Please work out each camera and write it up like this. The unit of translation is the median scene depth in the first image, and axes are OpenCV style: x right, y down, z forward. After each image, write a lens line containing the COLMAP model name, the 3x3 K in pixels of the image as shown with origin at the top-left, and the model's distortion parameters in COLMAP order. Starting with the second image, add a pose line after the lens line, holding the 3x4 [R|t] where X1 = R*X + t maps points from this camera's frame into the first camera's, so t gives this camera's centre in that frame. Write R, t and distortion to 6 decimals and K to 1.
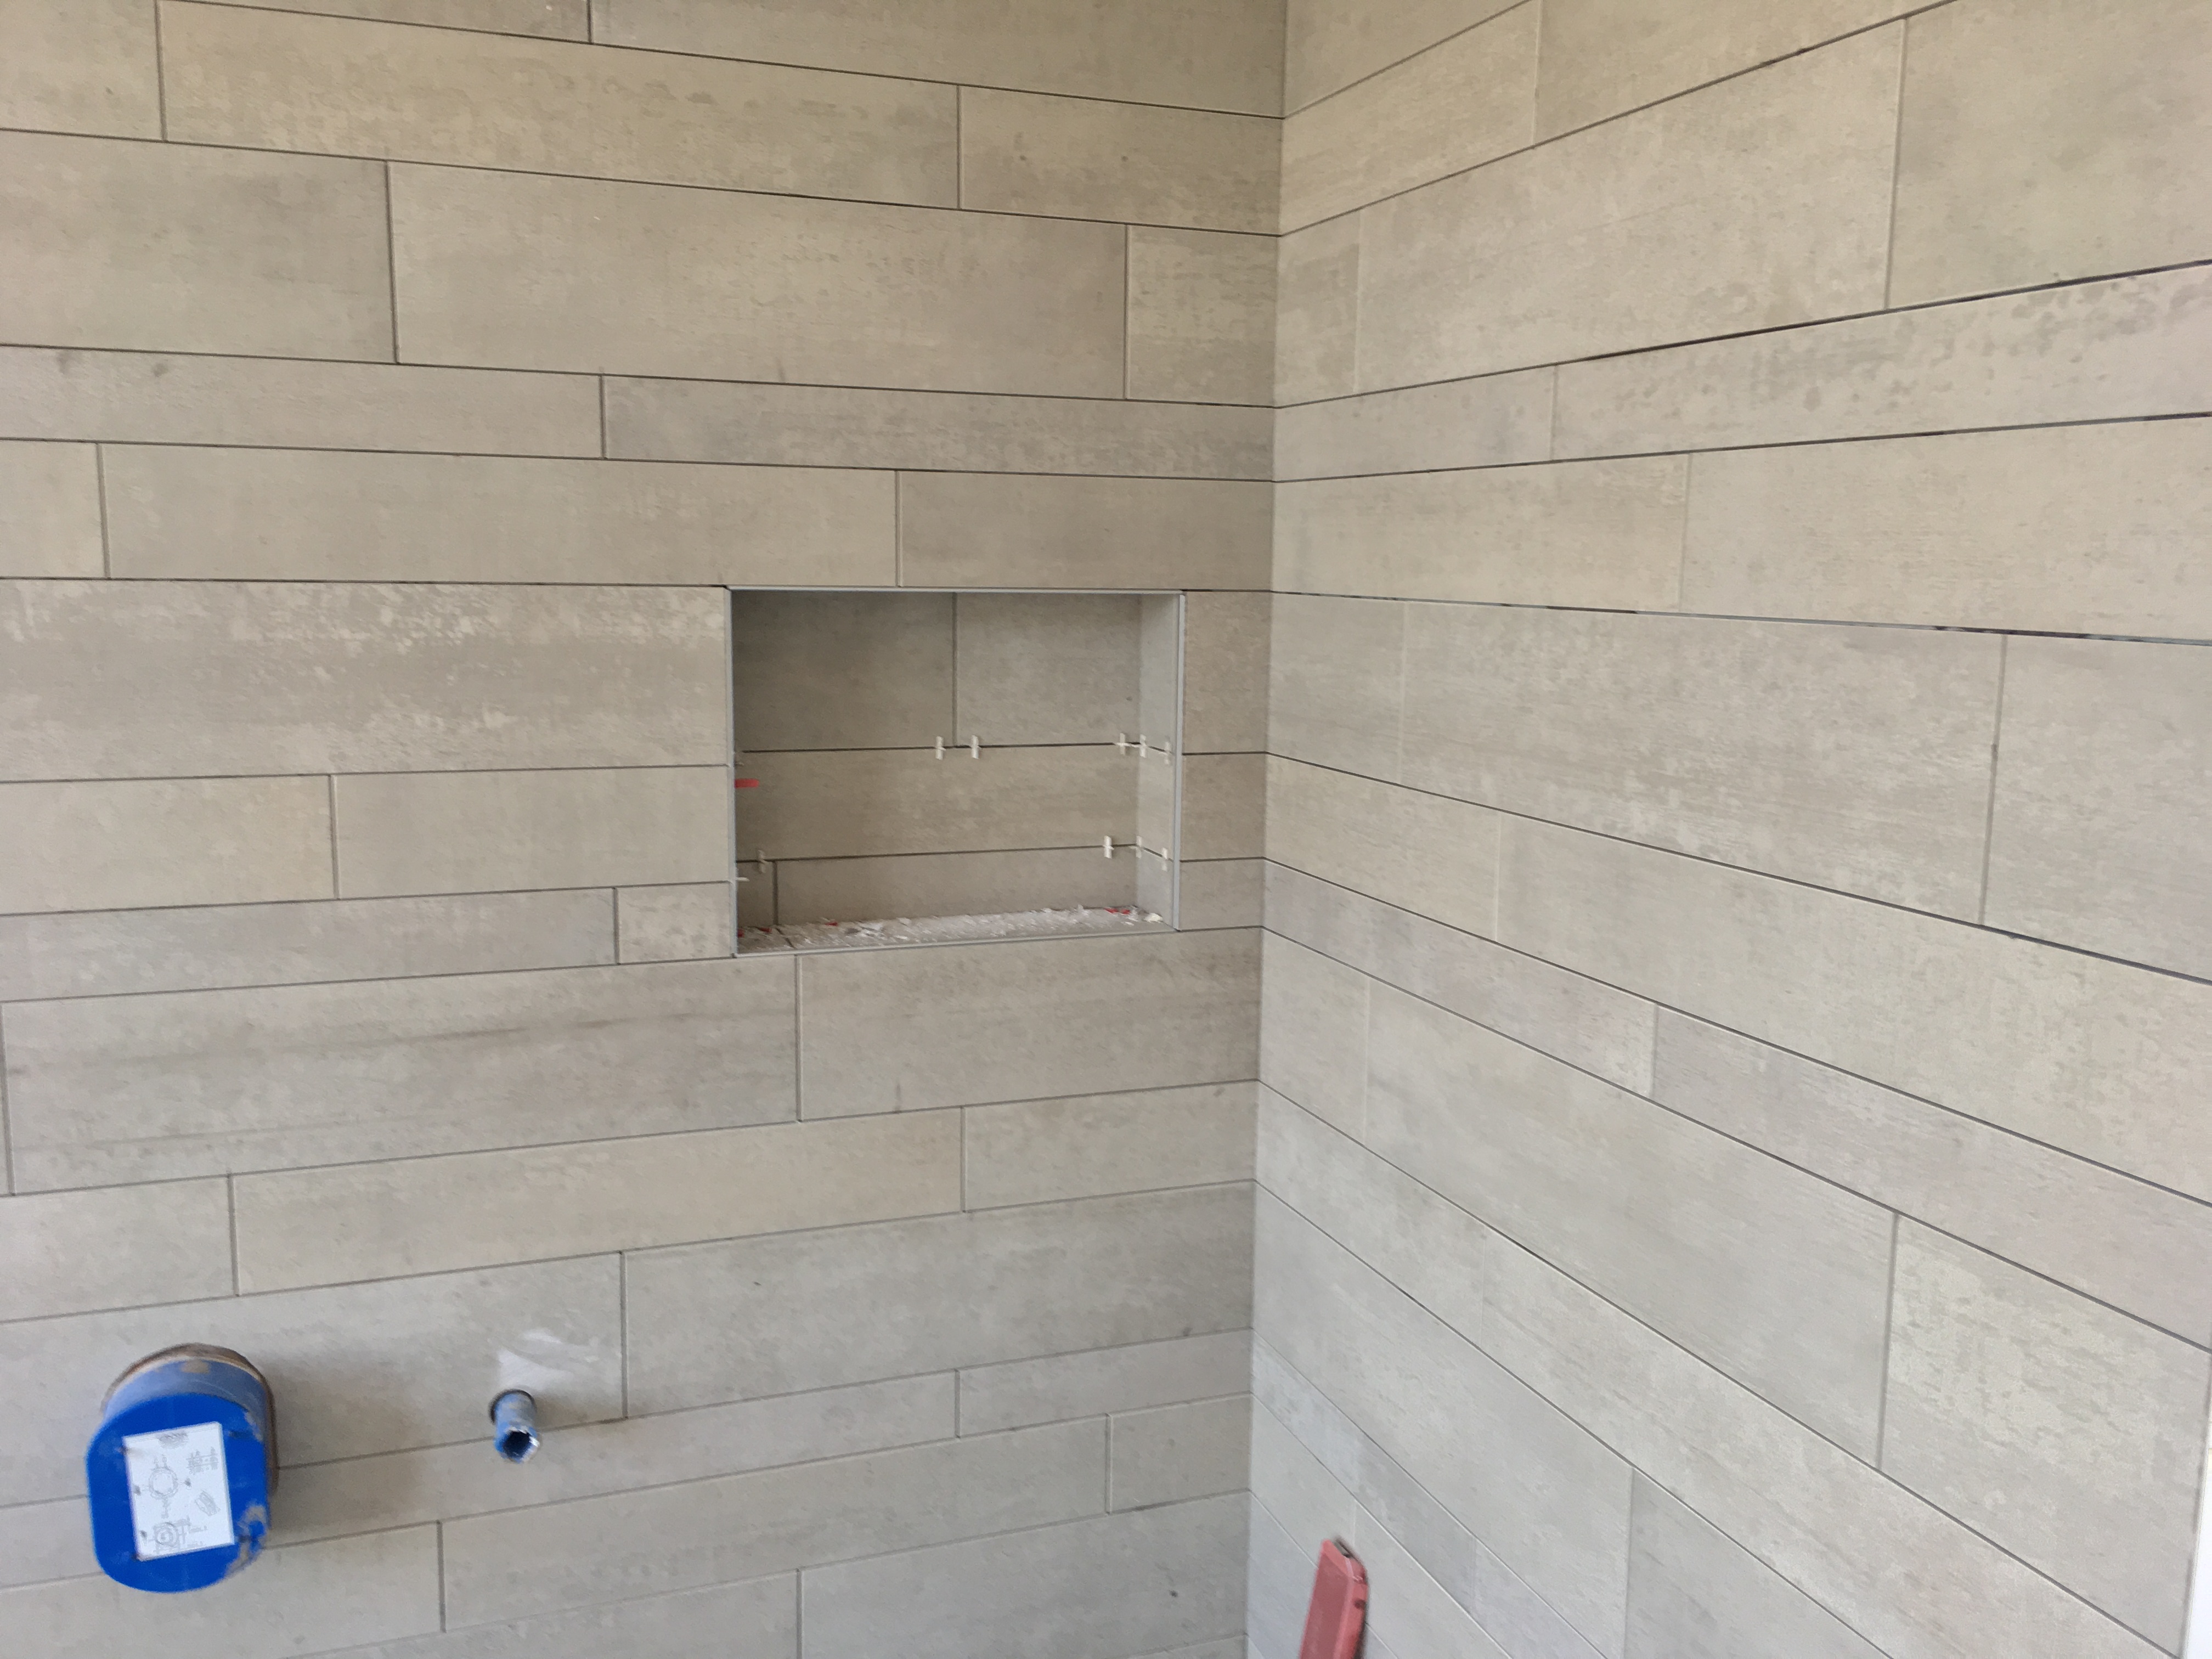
lens RADIAL K [[1880.1, 0, 1112.8], [0, 1880.1, 829.4], [0, 0, 1]] dist [0.079829, -0.096661]
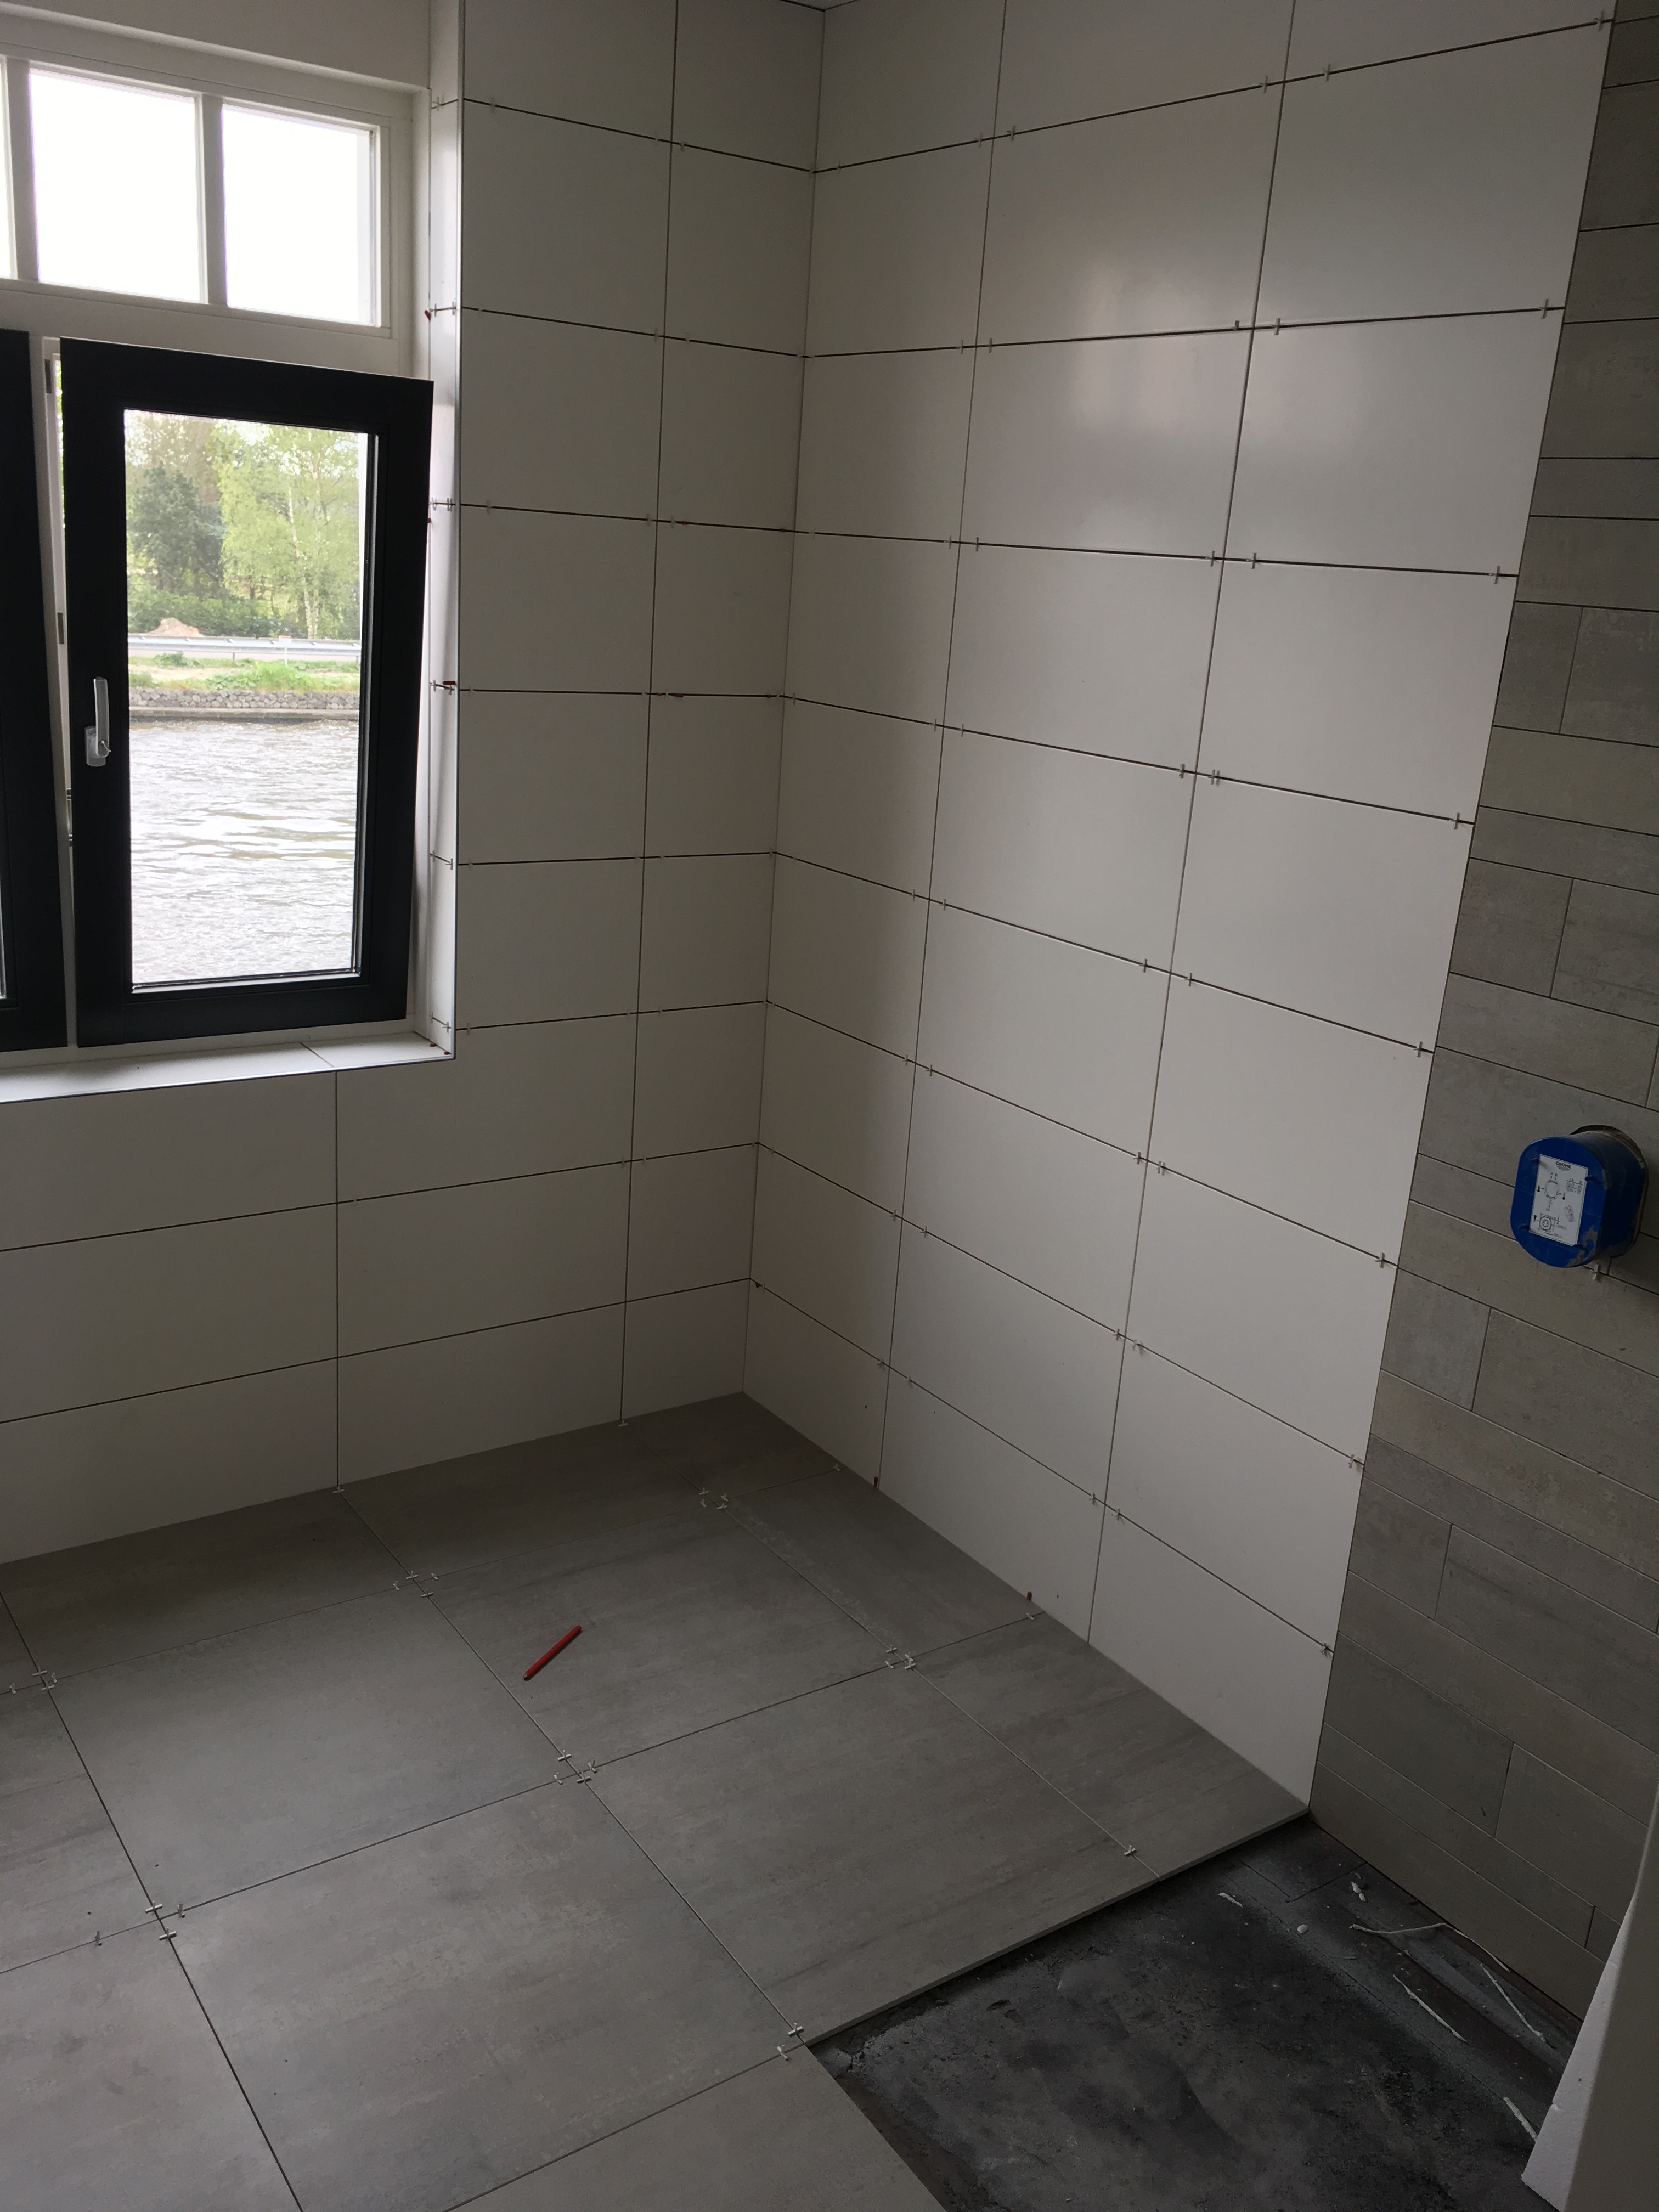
lens RADIAL K [[1880.1, 0, 799.7], [0, 1880.1, 1102.0], [0, 0, 1]] dist [0.079829, -0.096661]
pose [[0.240542, 0.280425, -0.929248, 0.735453], [-0.203931, 0.950589, 0.234077, 0.025280], [0.948974, 0.133197, 0.285844, -0.055669]]
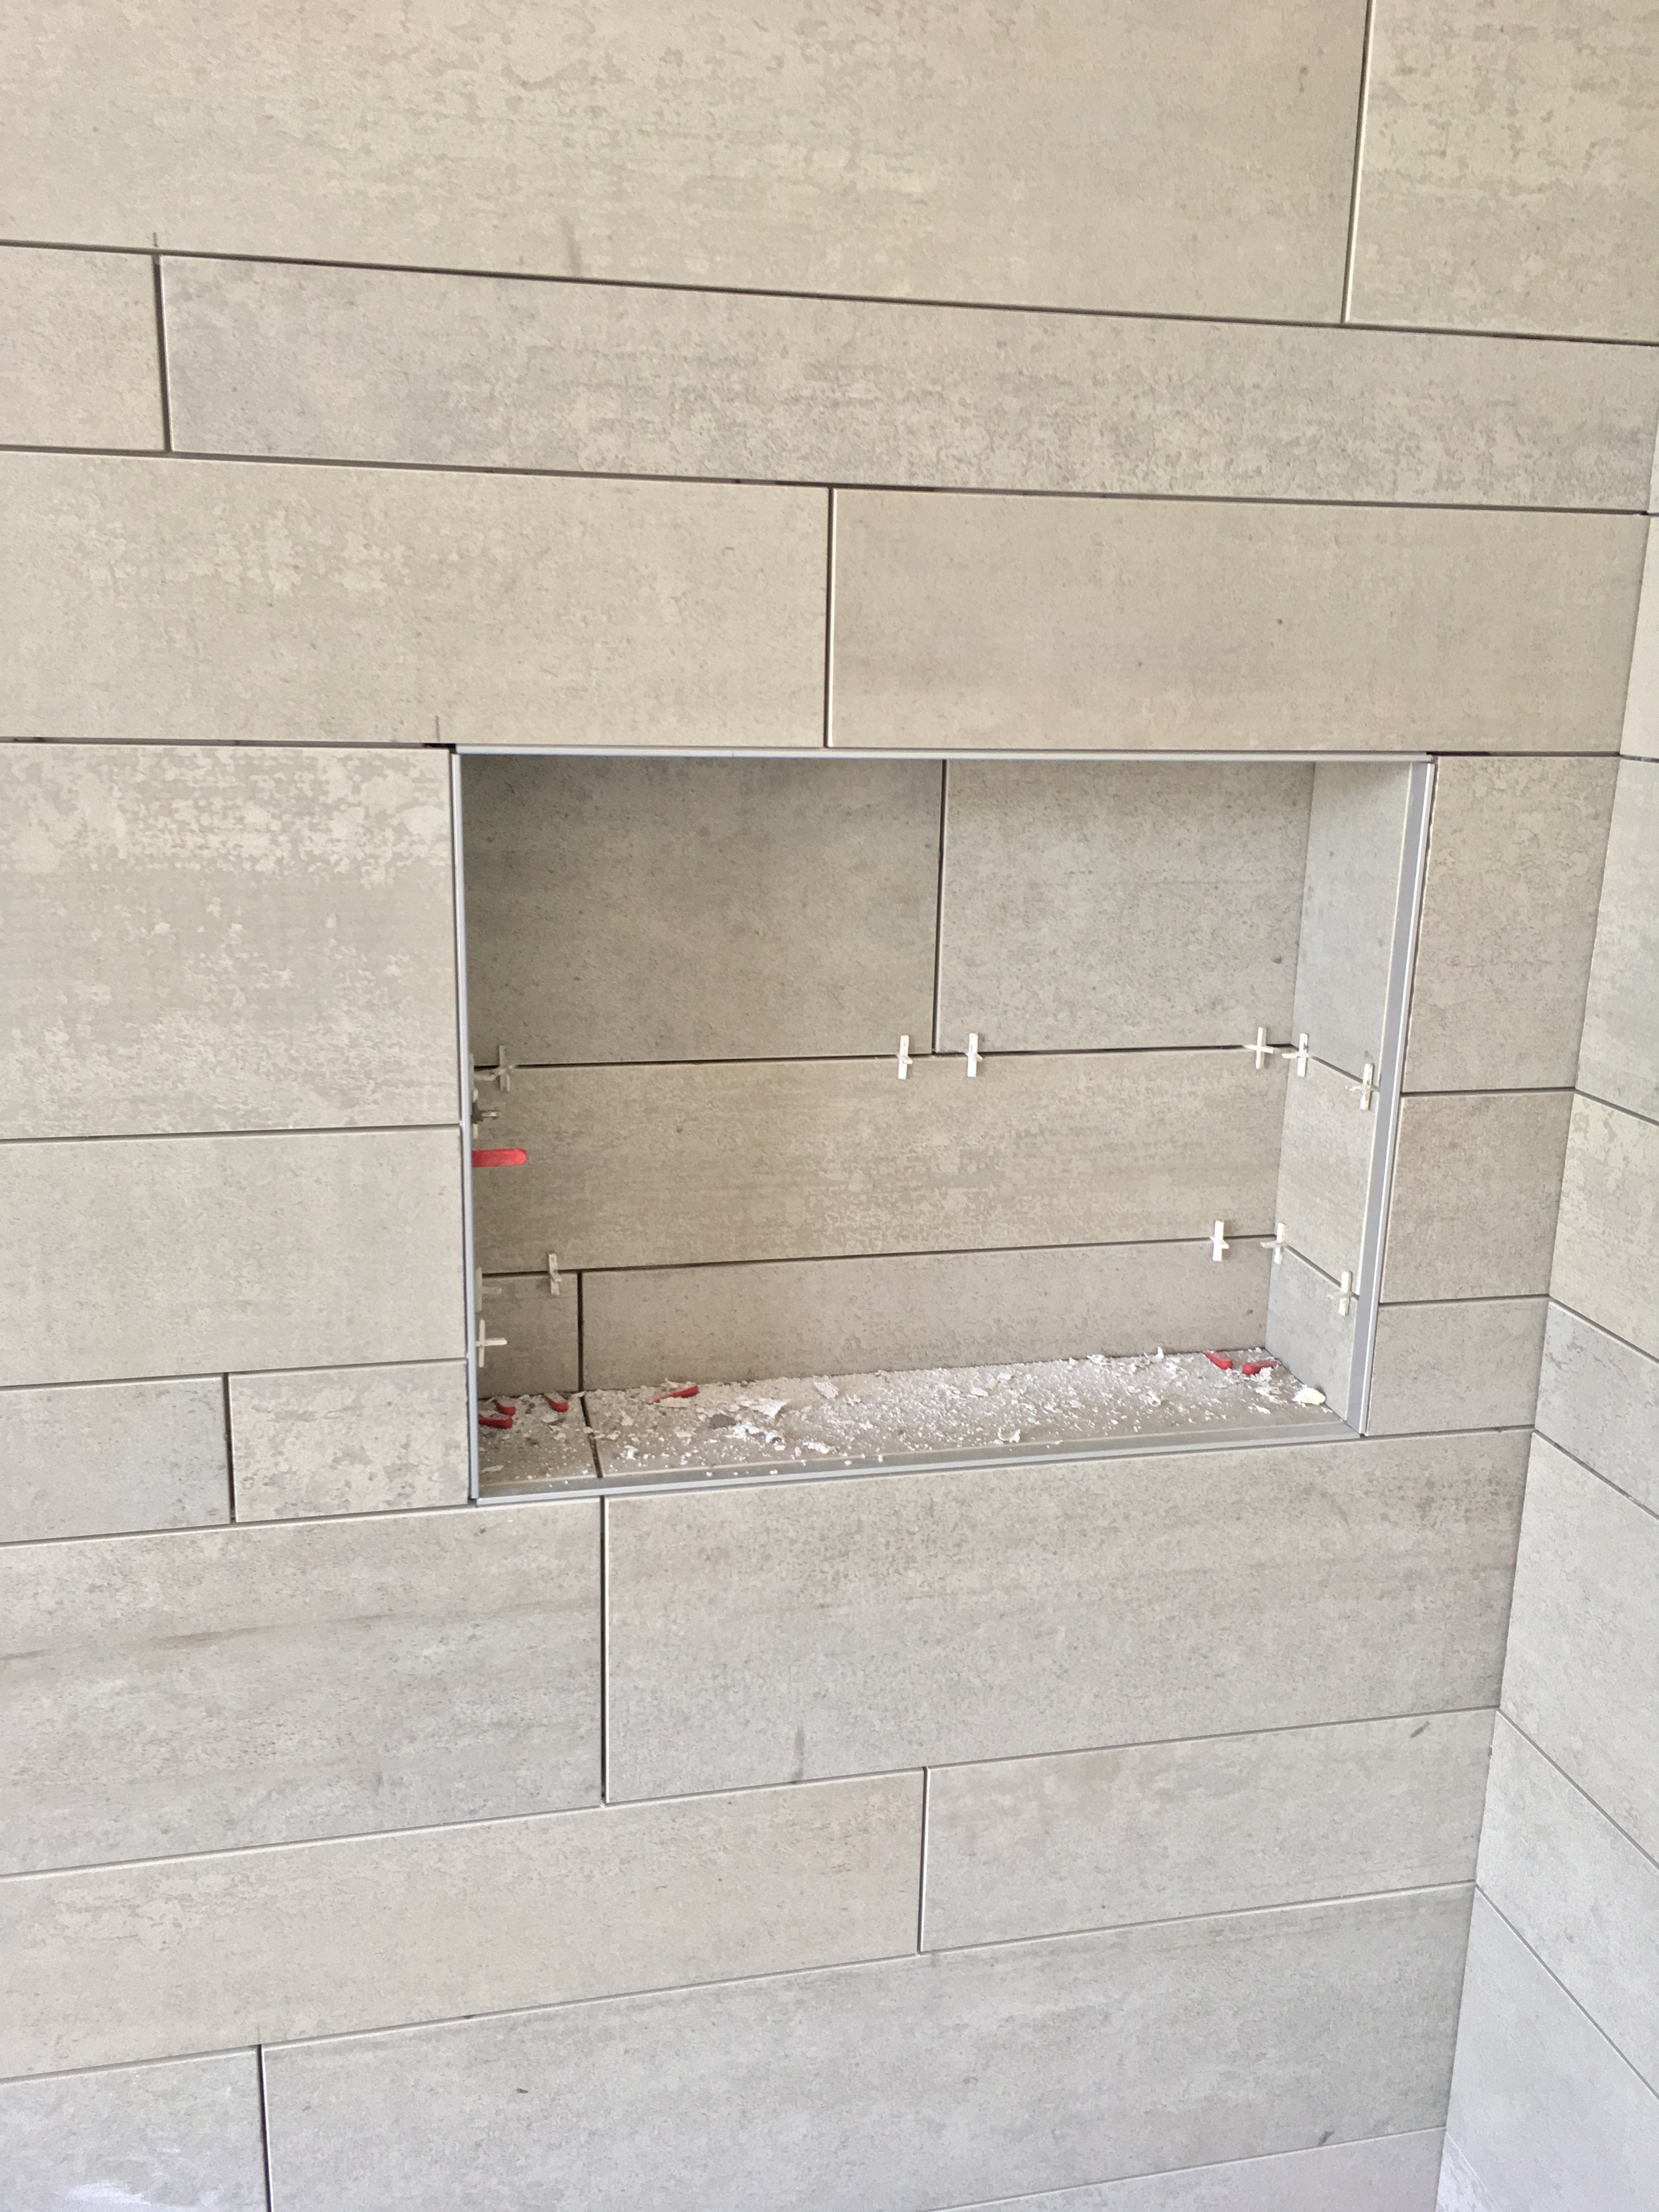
lens RADIAL K [[1880.1, 0, 831.1], [0, 1880.1, 1105.5], [0, 0, 1]] dist [0.079829, -0.096661]
pose [[0.991057, 0.043426, -0.126174, -0.051334], [-0.029608, 0.993557, 0.109400, -0.094194], [0.130112, -0.104686, 0.985957, 0.546604]]
